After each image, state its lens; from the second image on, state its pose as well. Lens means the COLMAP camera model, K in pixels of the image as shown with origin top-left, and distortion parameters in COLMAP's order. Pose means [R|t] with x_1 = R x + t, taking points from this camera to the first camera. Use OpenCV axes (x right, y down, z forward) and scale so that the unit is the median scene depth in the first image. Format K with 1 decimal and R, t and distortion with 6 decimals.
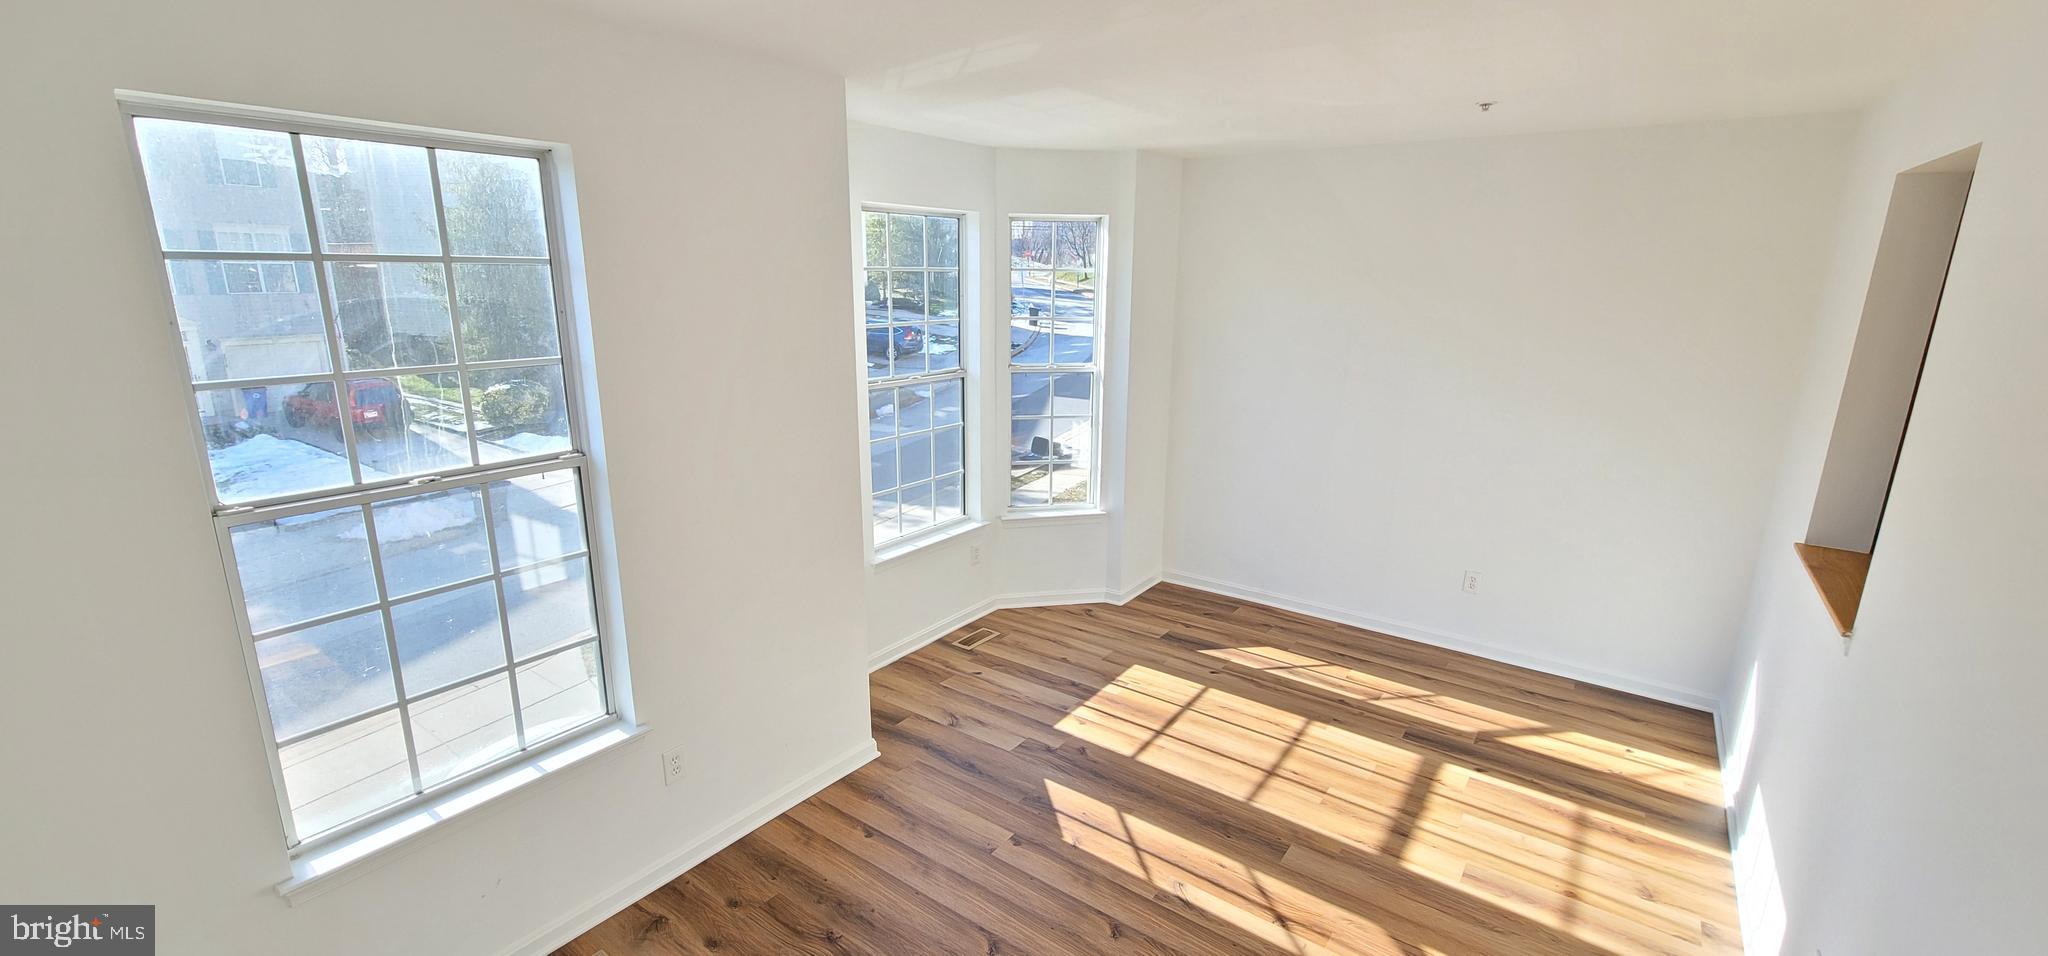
lens RADIAL K [[841.3, 0, 1019.1], [0, 841.3, 480.2], [0, 0, 1]] dist [-0.011136, 0.003048]
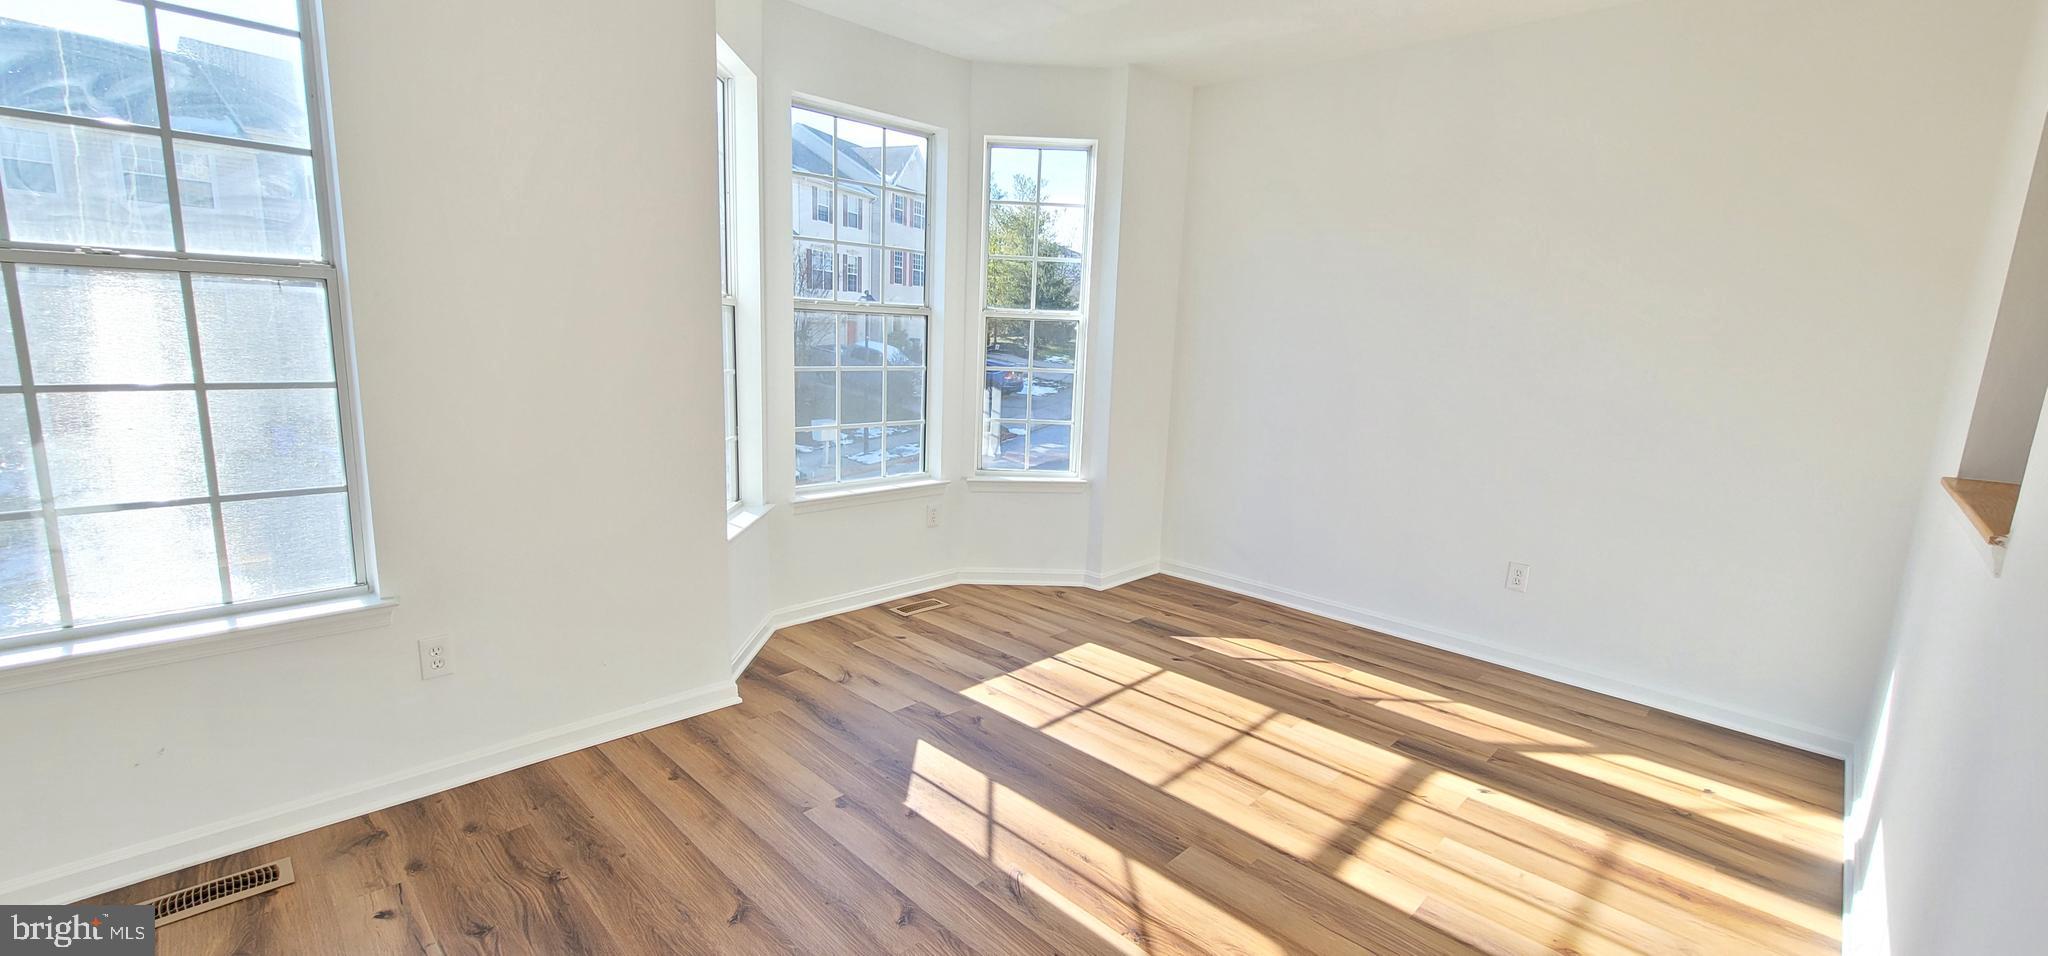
lens RADIAL K [[841.3, 0, 1019.1], [0, 841.3, 480.2], [0, 0, 1]] dist [-0.011136, 0.003048]
pose [[0.989500, 0.054589, -0.133827, 0.191193], [-0.063303, 0.996083, -0.061744, 0.122023], [0.129932, 0.069567, 0.989079, 0.157135]]
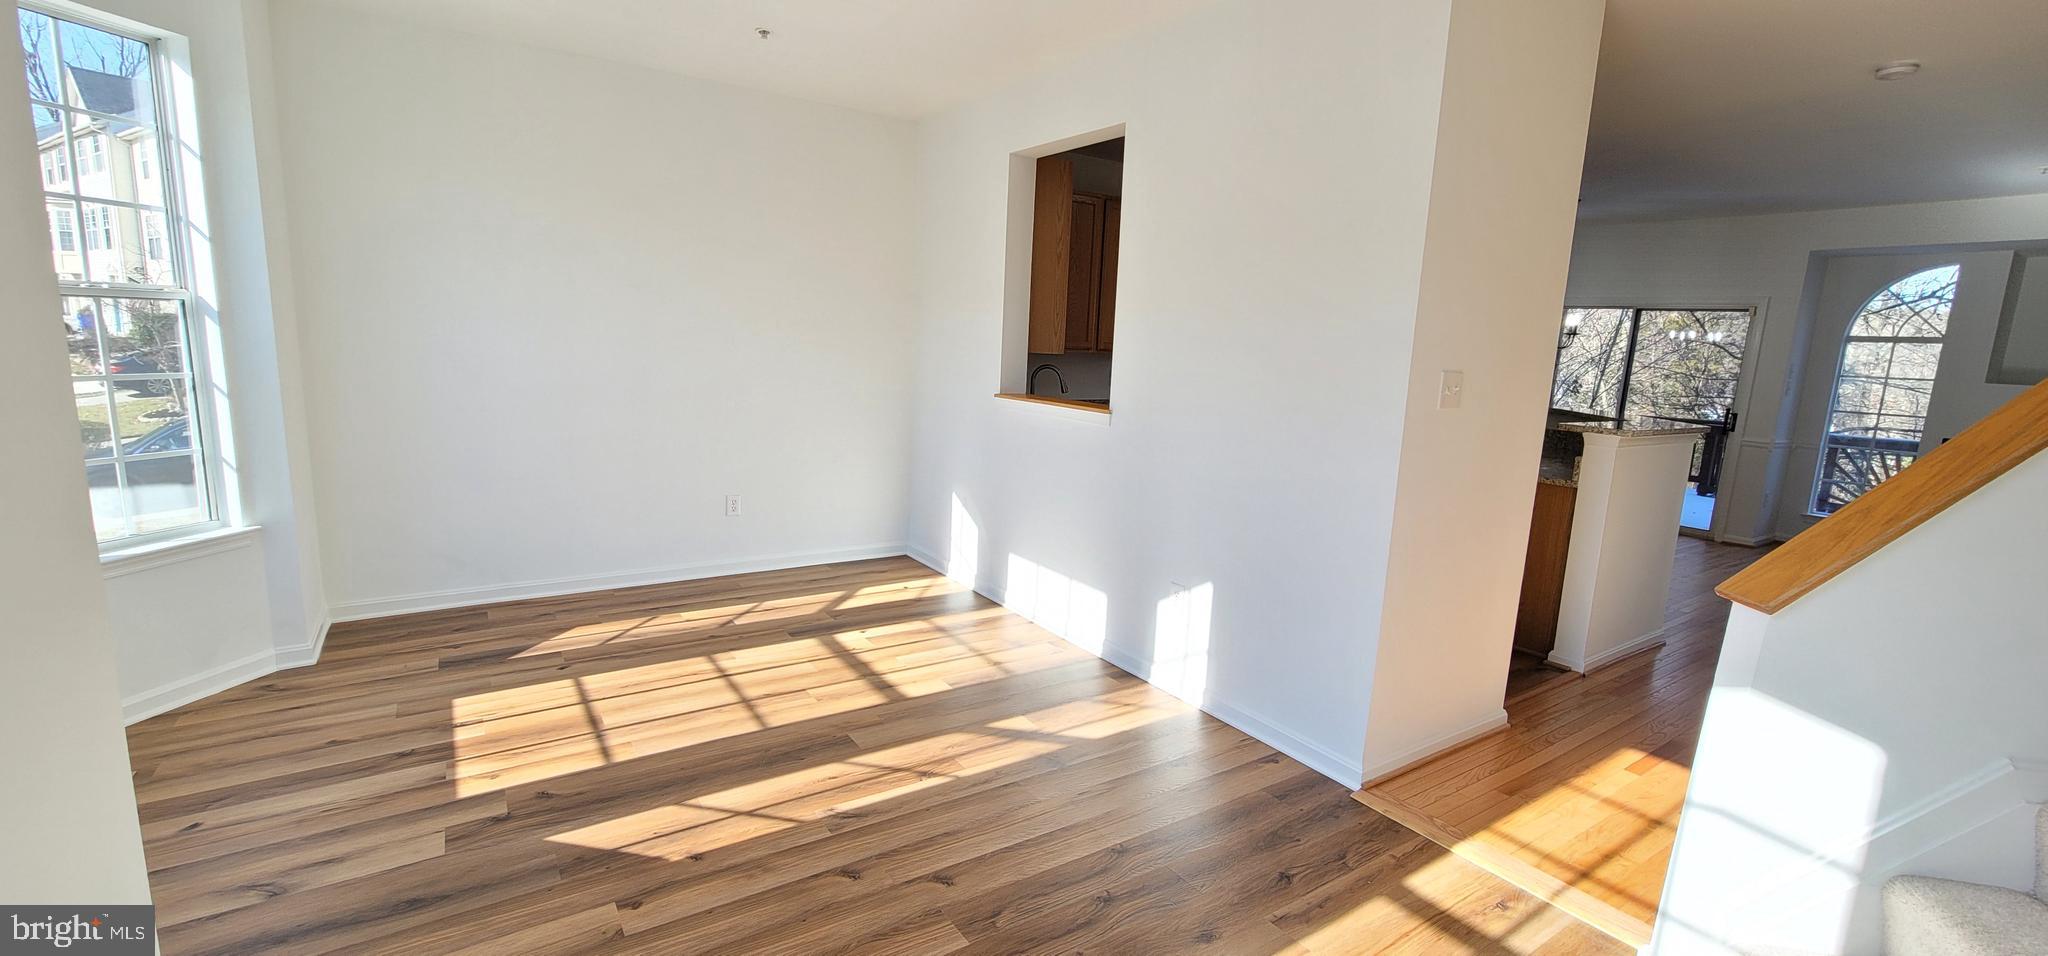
lens RADIAL K [[841.3, 0, 1019.1], [0, 841.3, 480.2], [0, 0, 1]] dist [-0.011136, 0.003048]
pose [[0.337156, -0.151057, 0.929251, -0.354991], [0.189518, 0.977728, 0.090176, 0.070781], [-0.922176, 0.145706, 0.358275, 0.315456]]
